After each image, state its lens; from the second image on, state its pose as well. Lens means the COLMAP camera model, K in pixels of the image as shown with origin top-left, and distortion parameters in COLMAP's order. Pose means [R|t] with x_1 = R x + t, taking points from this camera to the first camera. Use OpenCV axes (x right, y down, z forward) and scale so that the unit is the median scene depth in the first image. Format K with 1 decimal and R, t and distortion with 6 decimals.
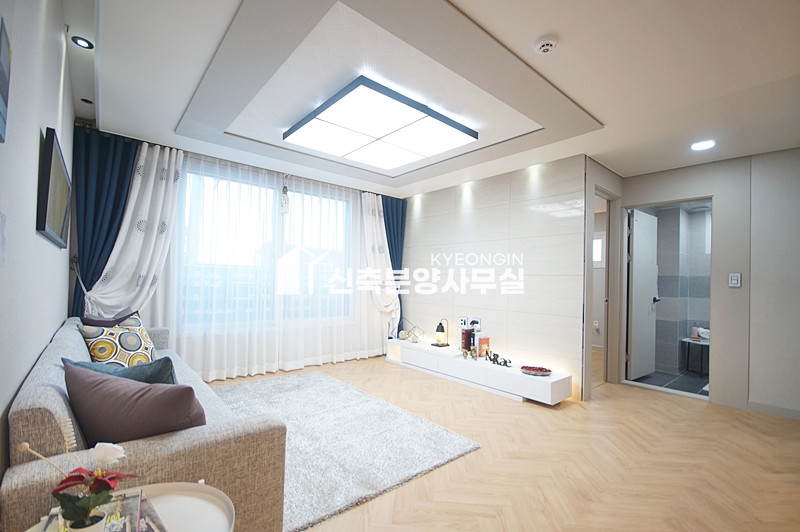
lens RADIAL K [[351.7, 0, 397.7], [0, 351.7, 277.4], [0, 0, 1]] dist [0.000095, -0.000073]
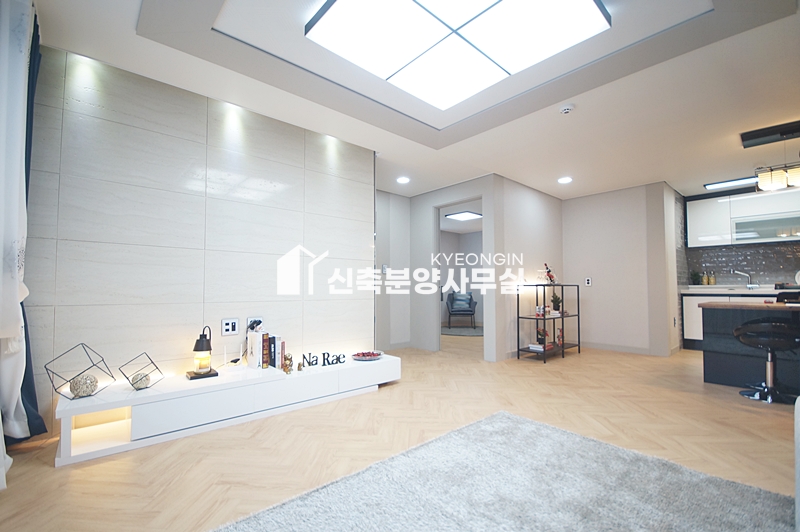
lens RADIAL K [[351.7, 0, 397.7], [0, 351.7, 277.4], [0, 0, 1]] dist [0.000095, -0.000073]
pose [[-0.021091, 0.006290, 0.999758, -0.574772], [-0.011696, 0.999910, -0.006538, 0.051934], [-0.999709, -0.011831, -0.021016, 0.921758]]
